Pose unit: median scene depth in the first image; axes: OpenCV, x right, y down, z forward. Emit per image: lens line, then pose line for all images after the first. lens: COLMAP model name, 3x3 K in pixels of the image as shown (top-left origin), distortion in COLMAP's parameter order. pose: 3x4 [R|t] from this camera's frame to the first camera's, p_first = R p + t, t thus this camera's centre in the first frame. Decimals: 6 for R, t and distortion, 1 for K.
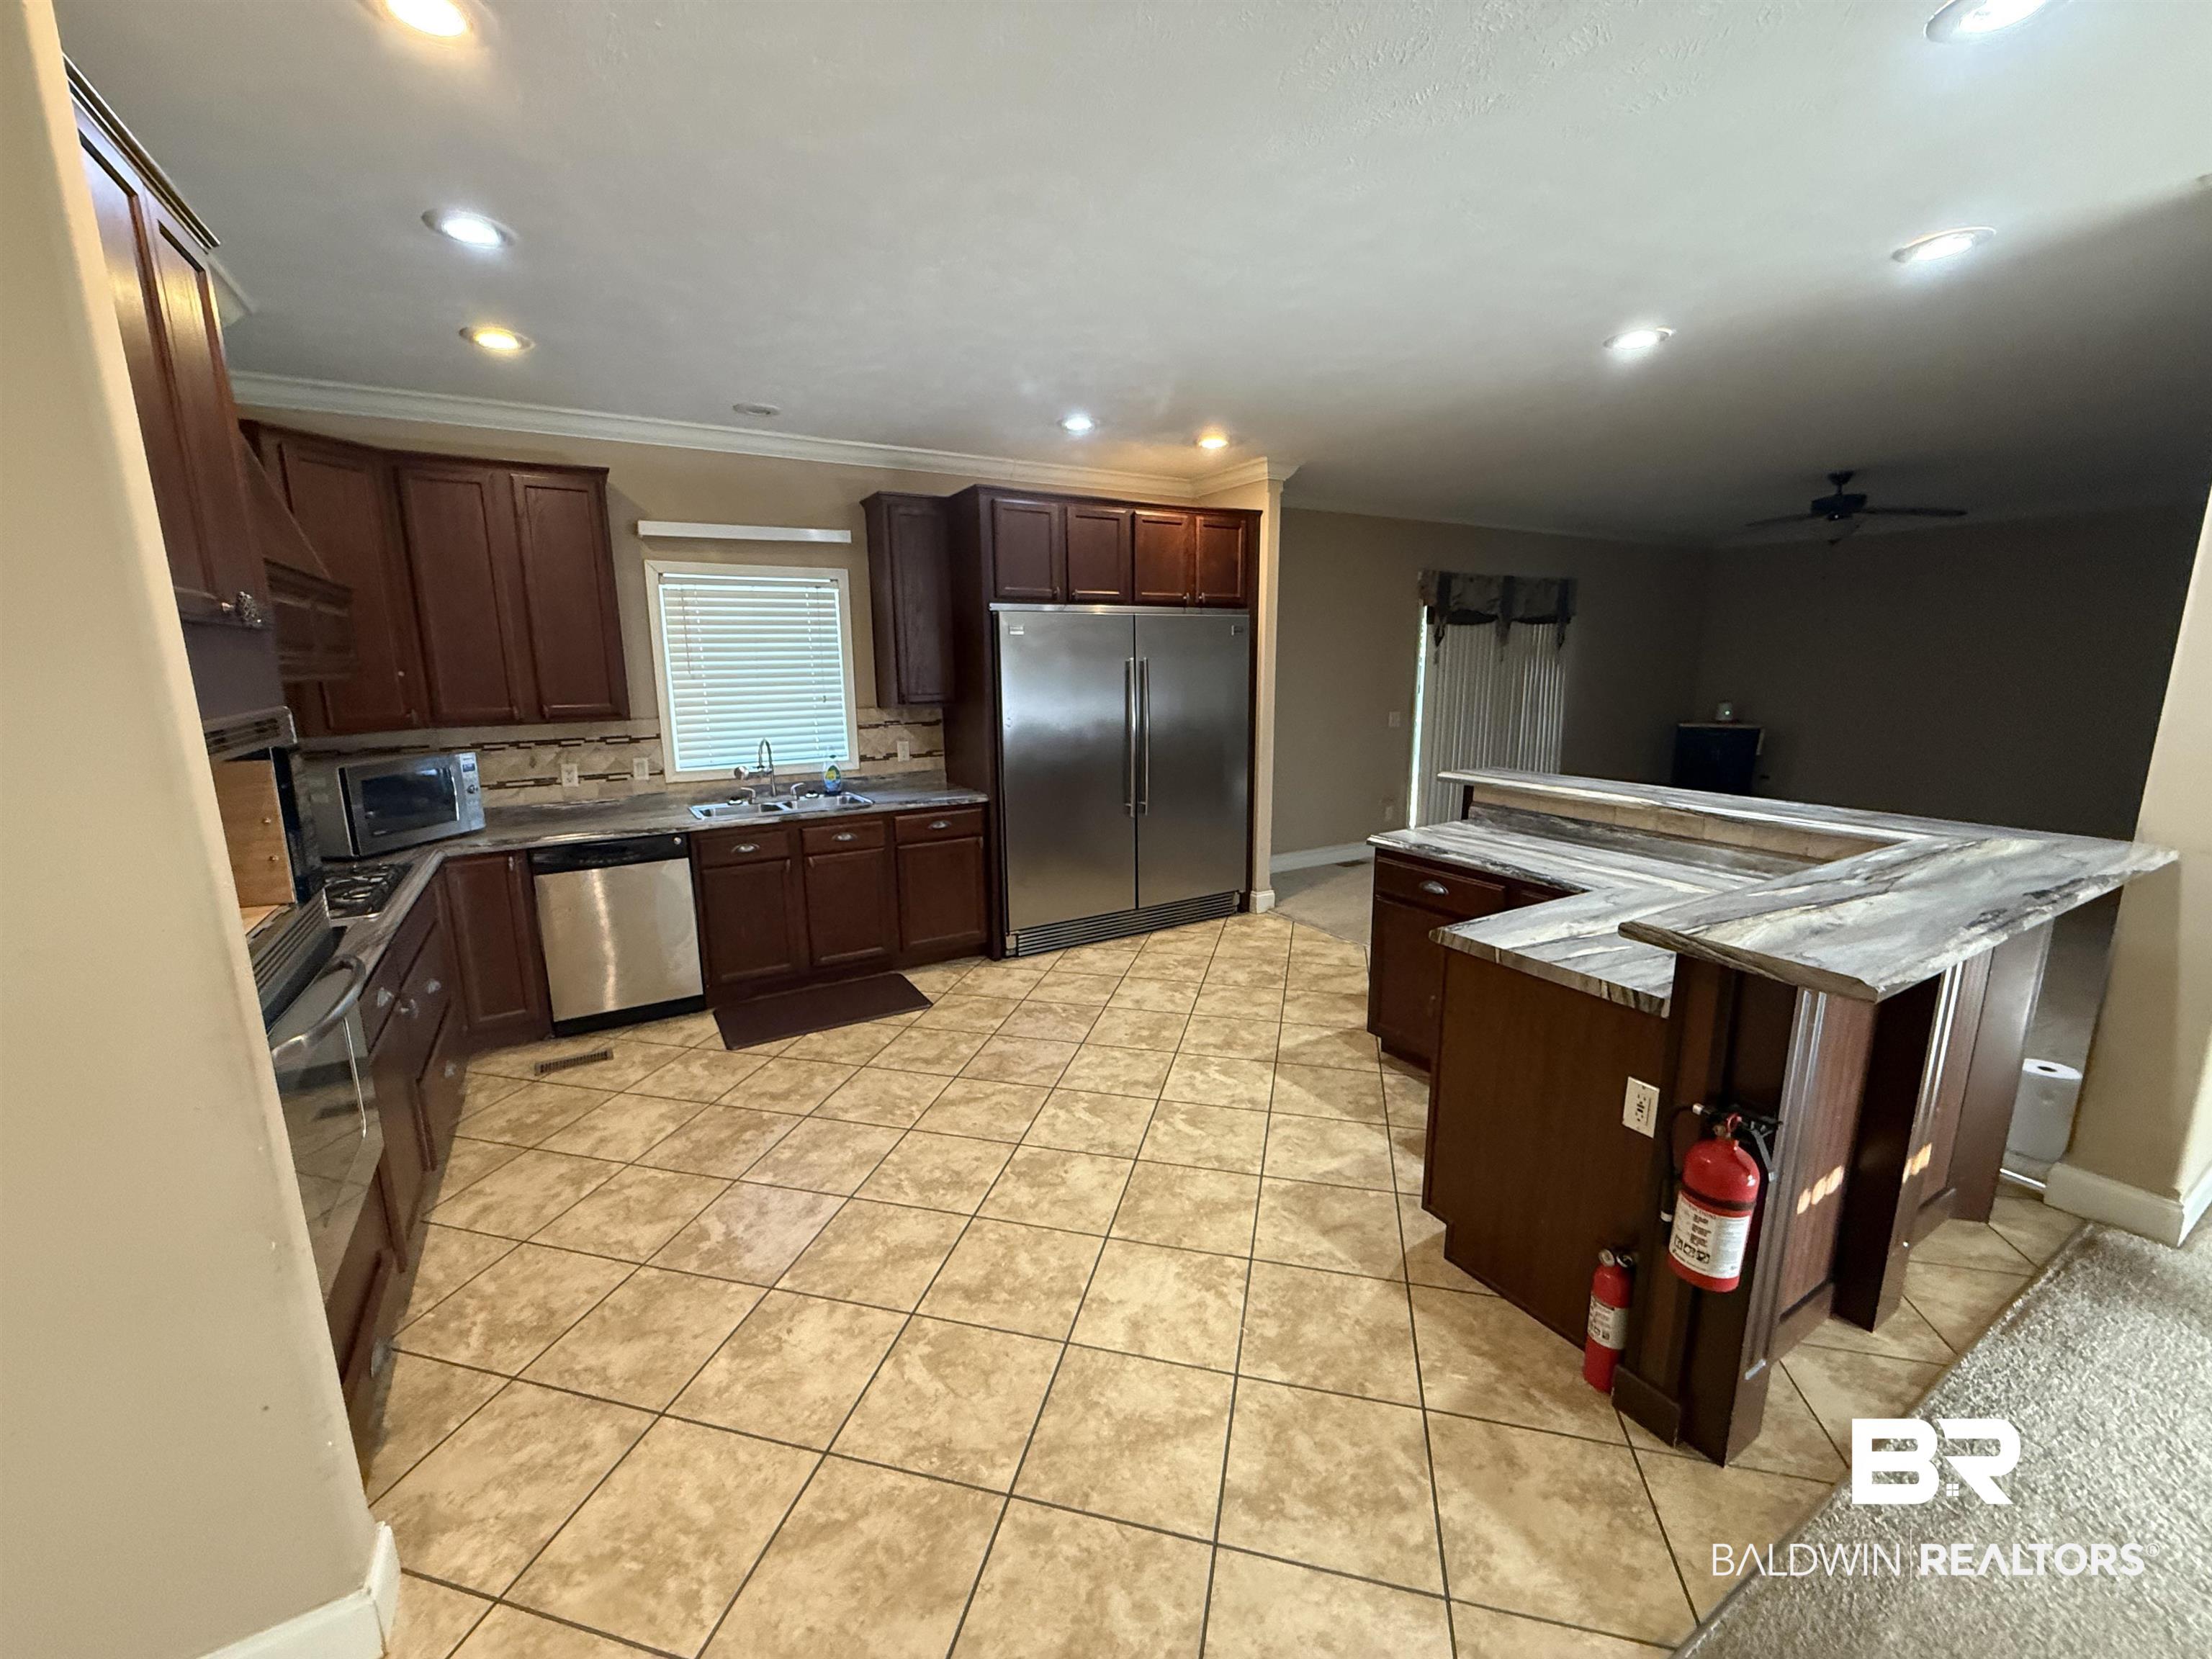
lens RADIAL K [[879.3, 0, 1098.5], [0, 879.3, 831.9], [0, 0, 1]] dist [0.005553, -0.001778]
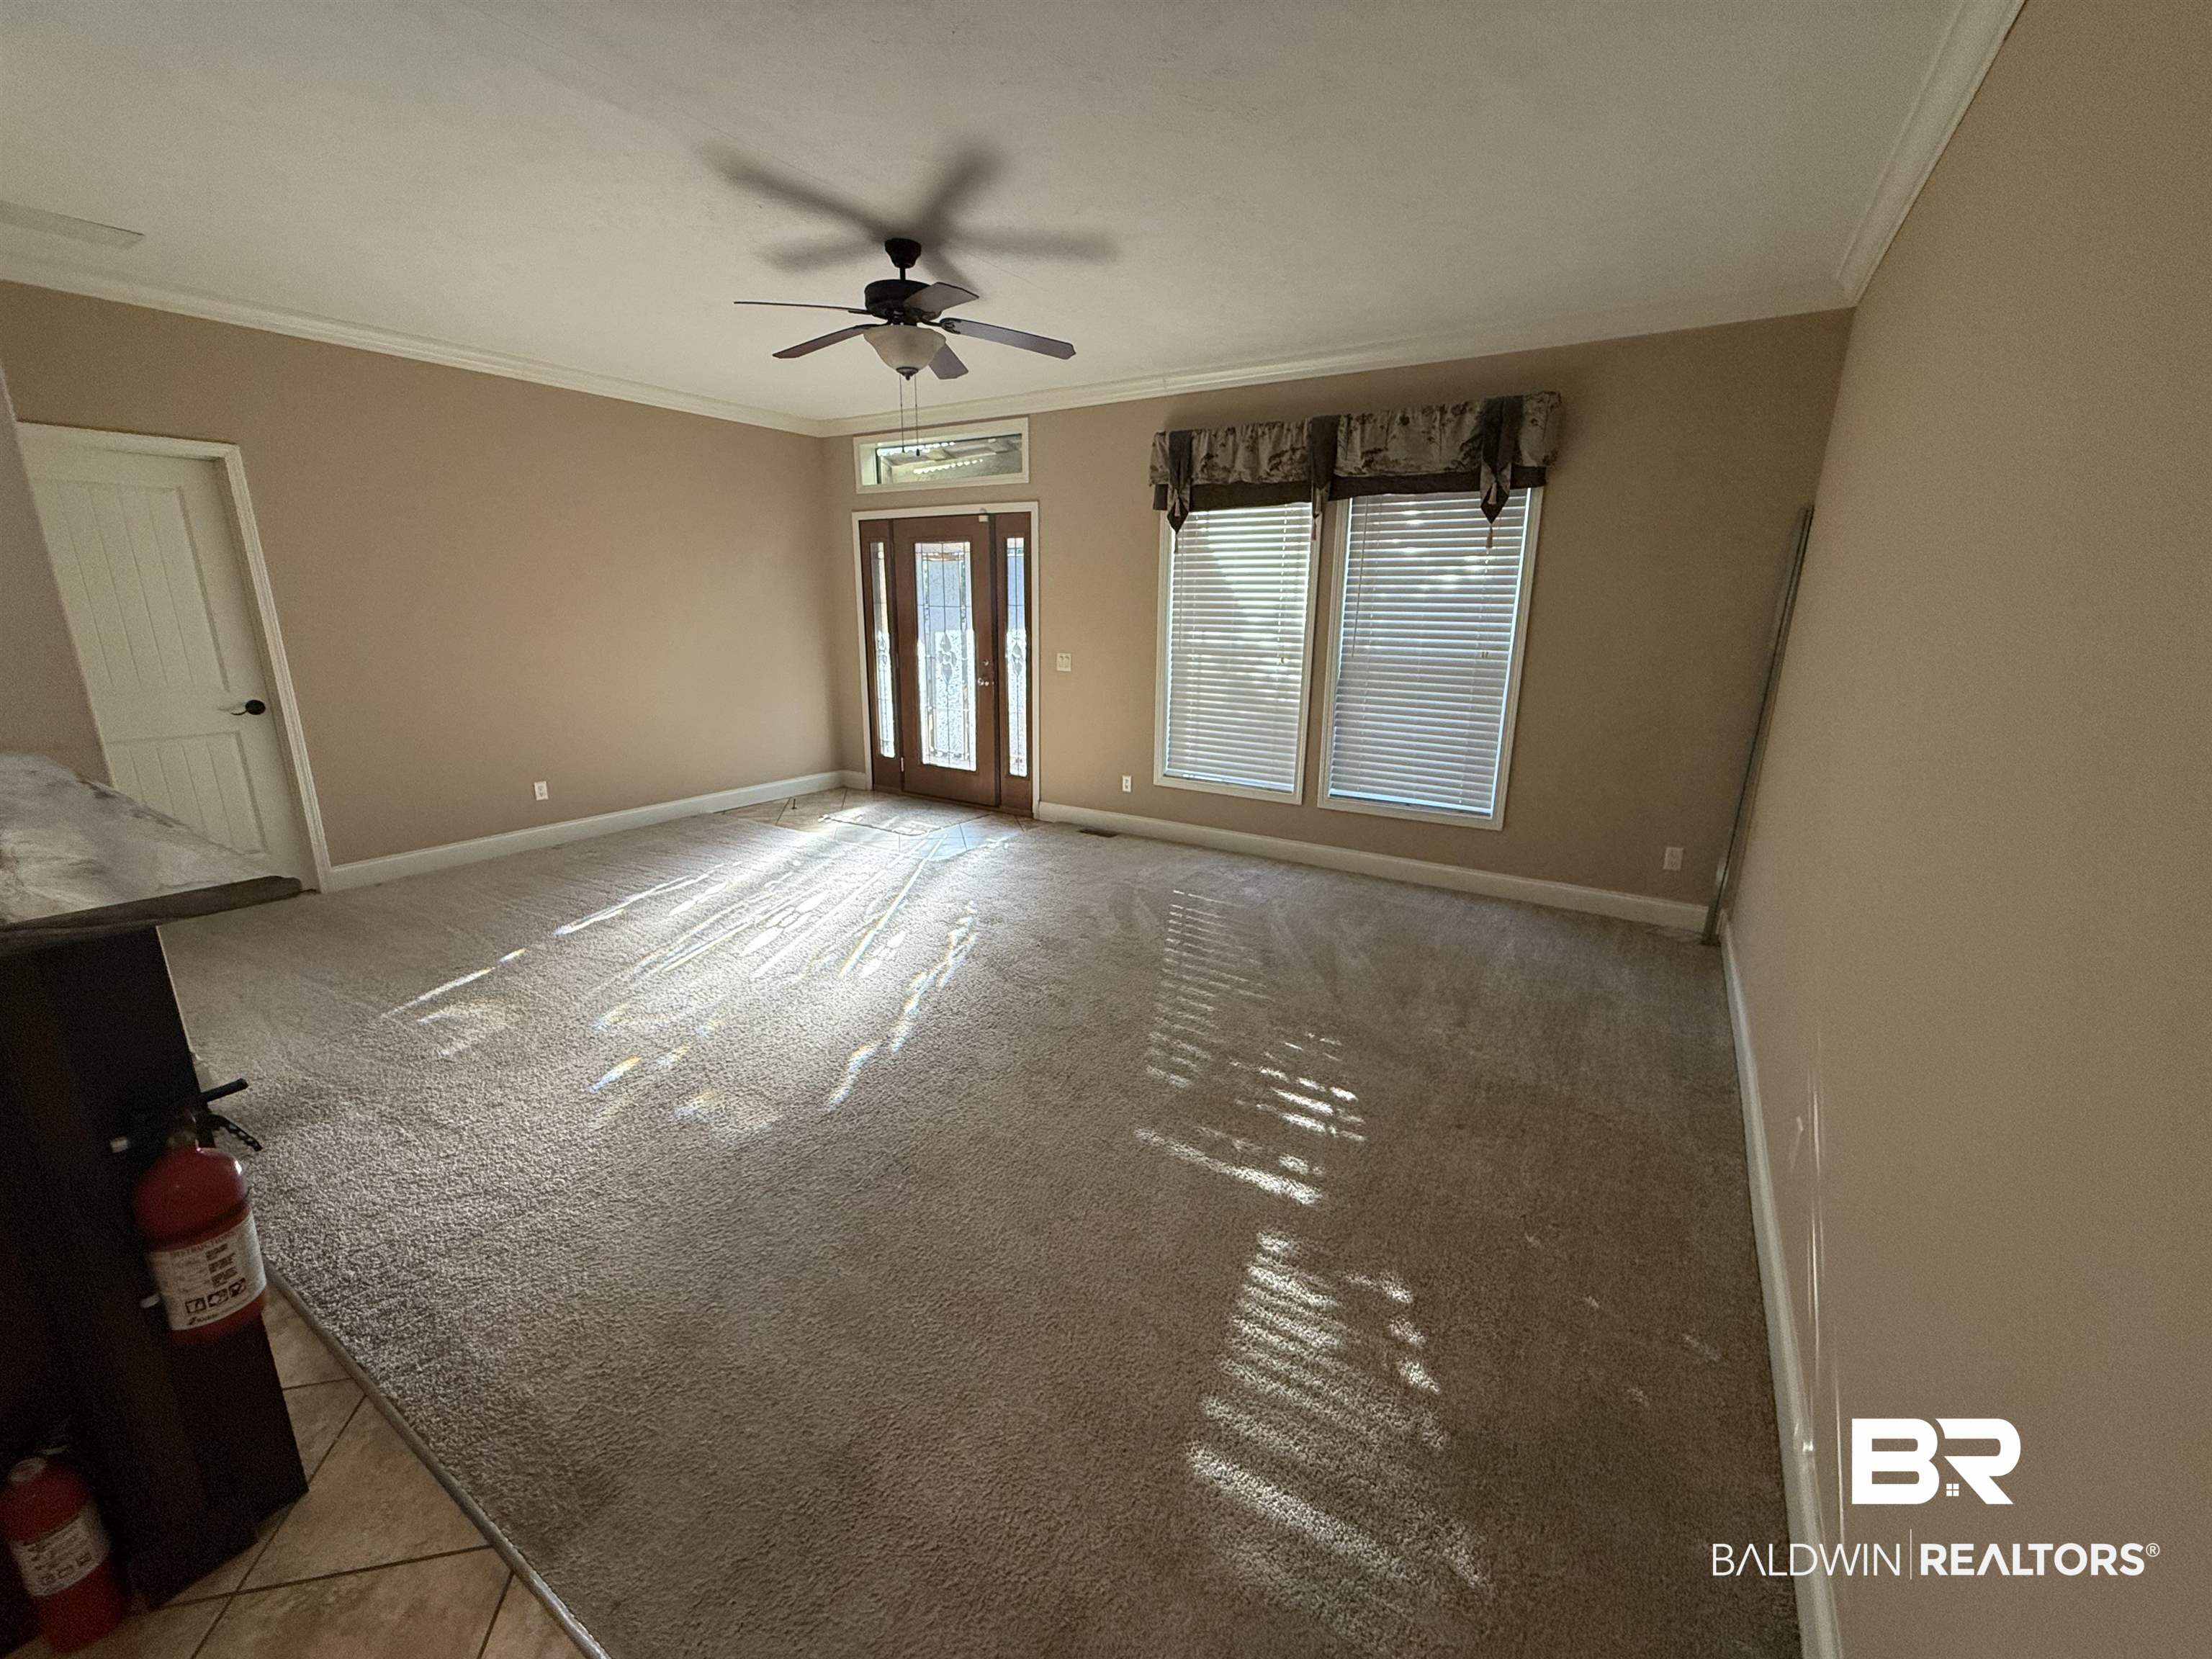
lens RADIAL K [[879.3, 0, 1093.3], [0, 879.3, 827.2], [0, 0, 1]] dist [0.005553, -0.001778]
pose [[-0.440259, -0.221428, 0.870139, -0.143689], [0.170603, 0.930829, 0.323190, -0.014953], [-0.881514, 0.290736, -0.372029, 0.292149]]
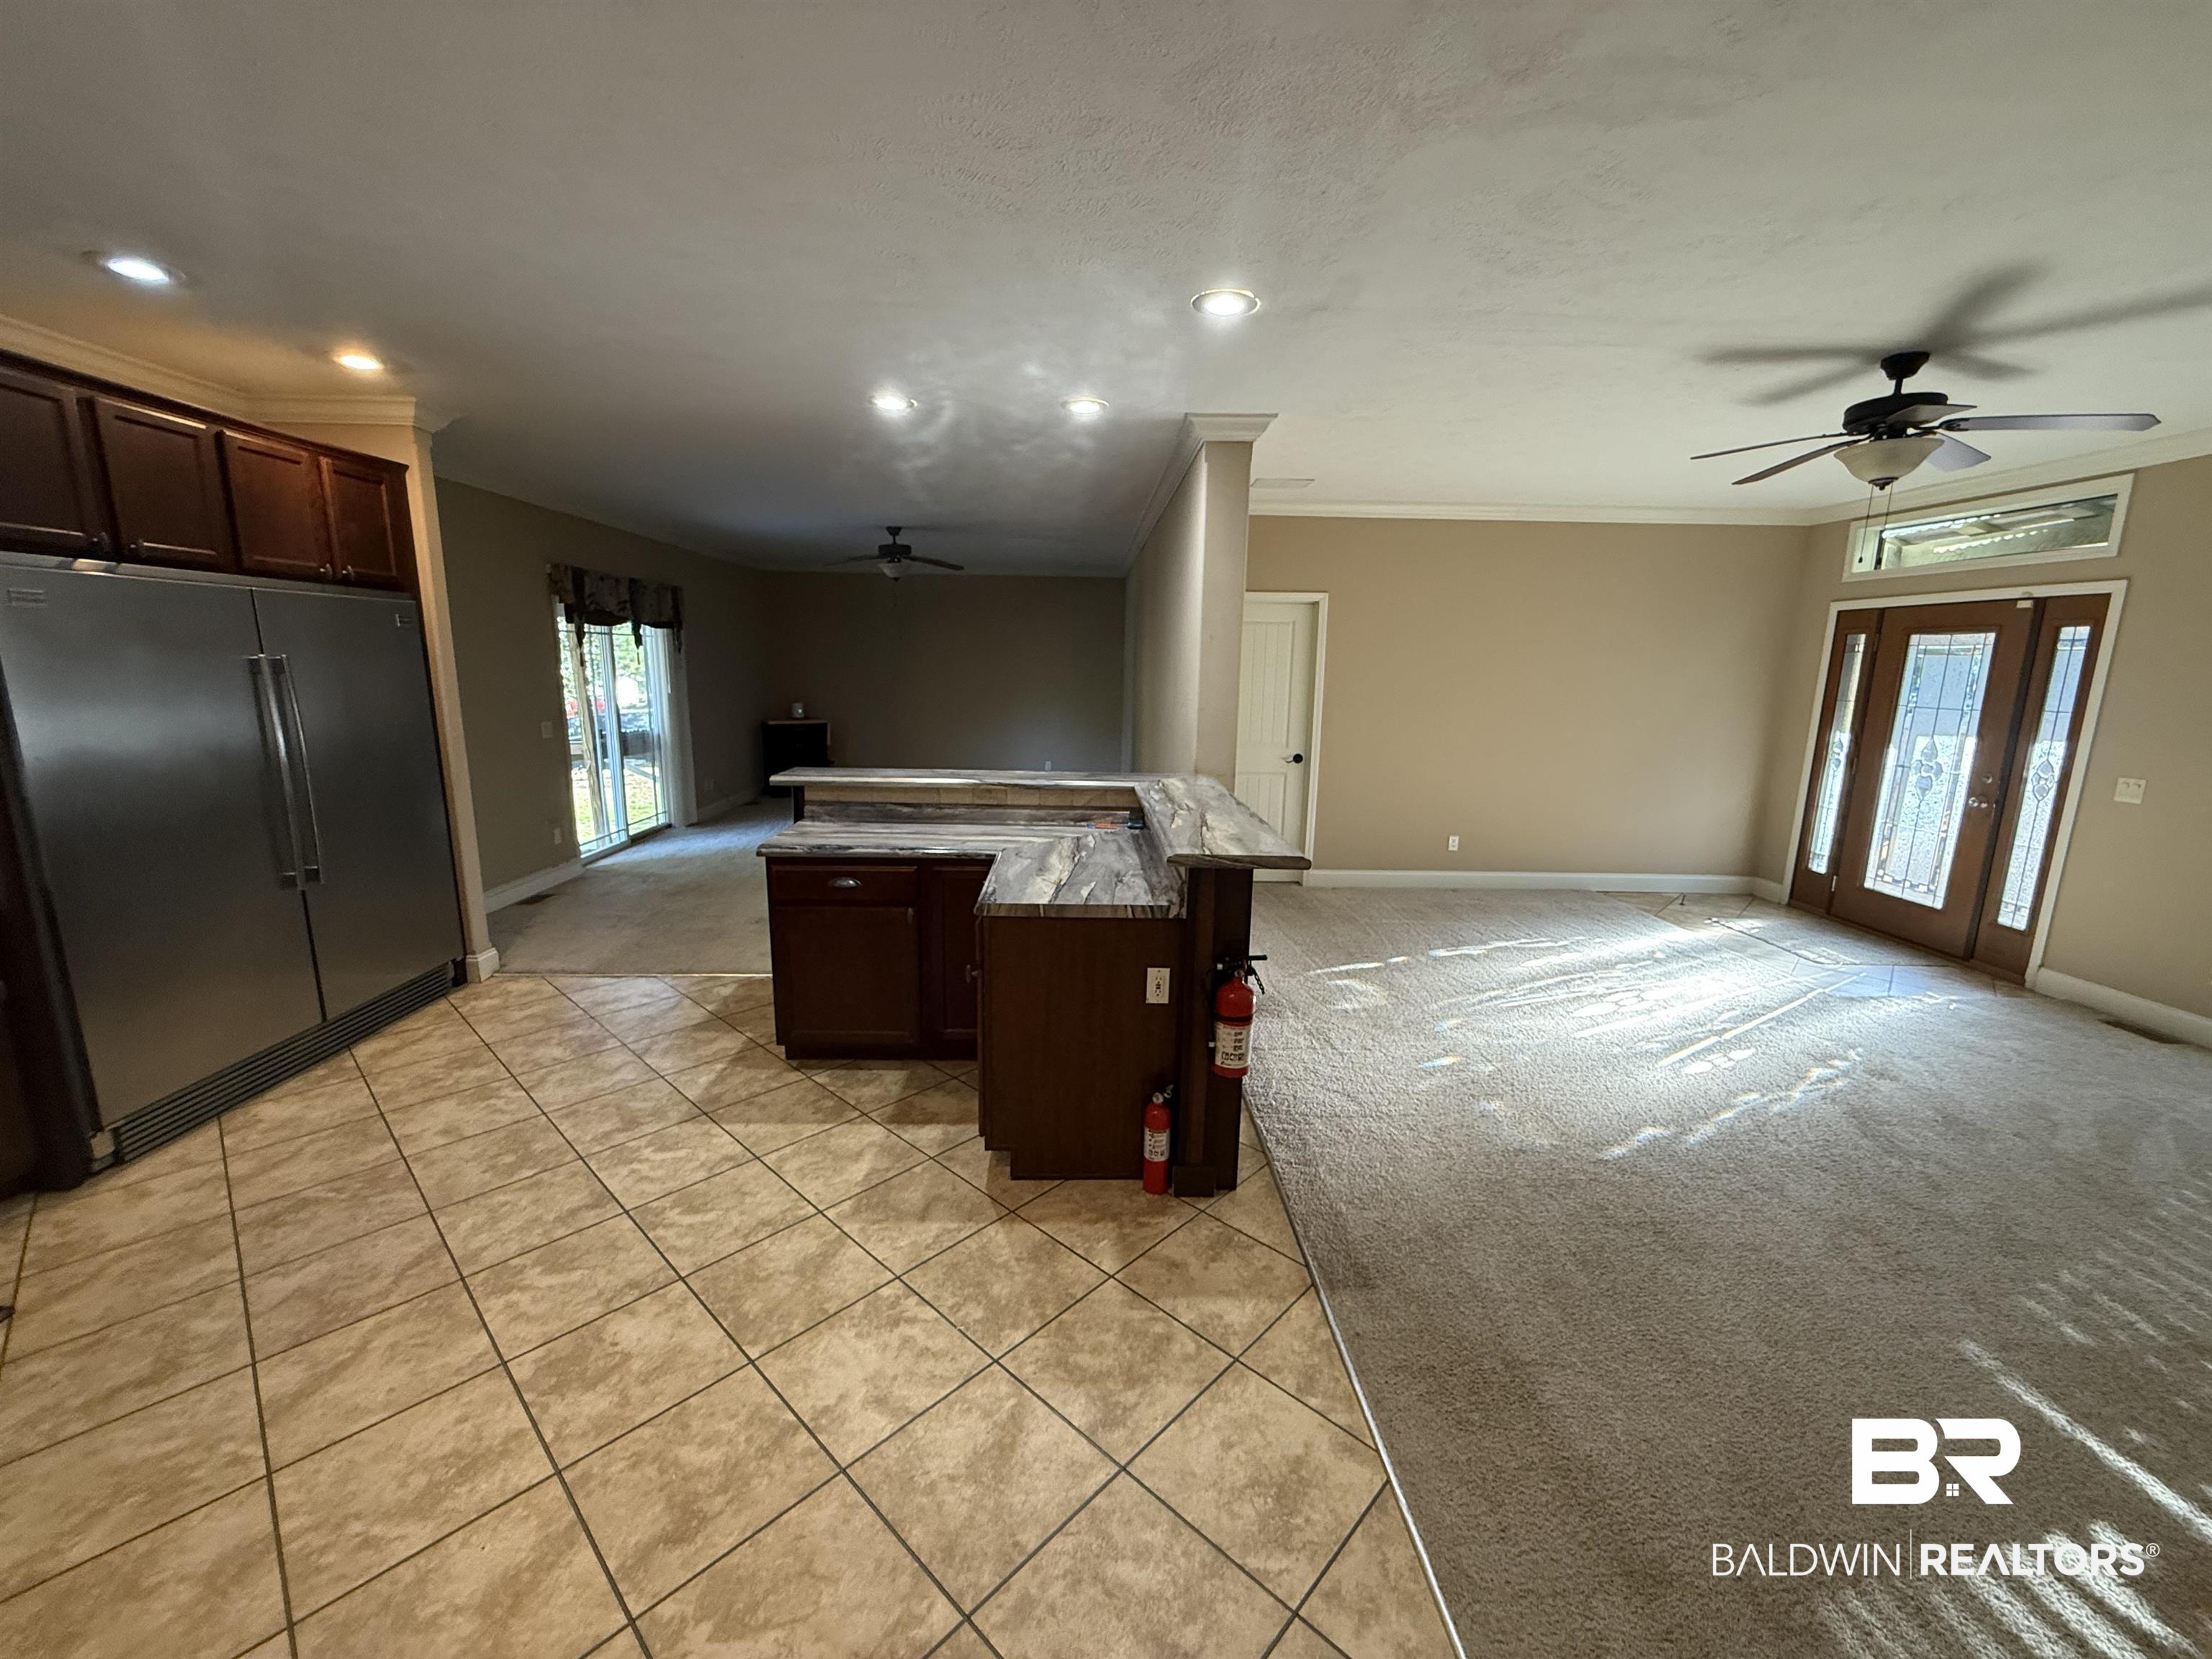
lens RADIAL K [[879.3, 0, 1096.0], [0, 879.3, 829.3], [0, 0, 1]] dist [0.005553, -0.001778]
pose [[0.495537, -0.145929, 0.856241, -0.415062], [0.150786, 0.985271, 0.080654, -0.044948], [-0.855399, 0.089142, 0.510242, 0.228328]]
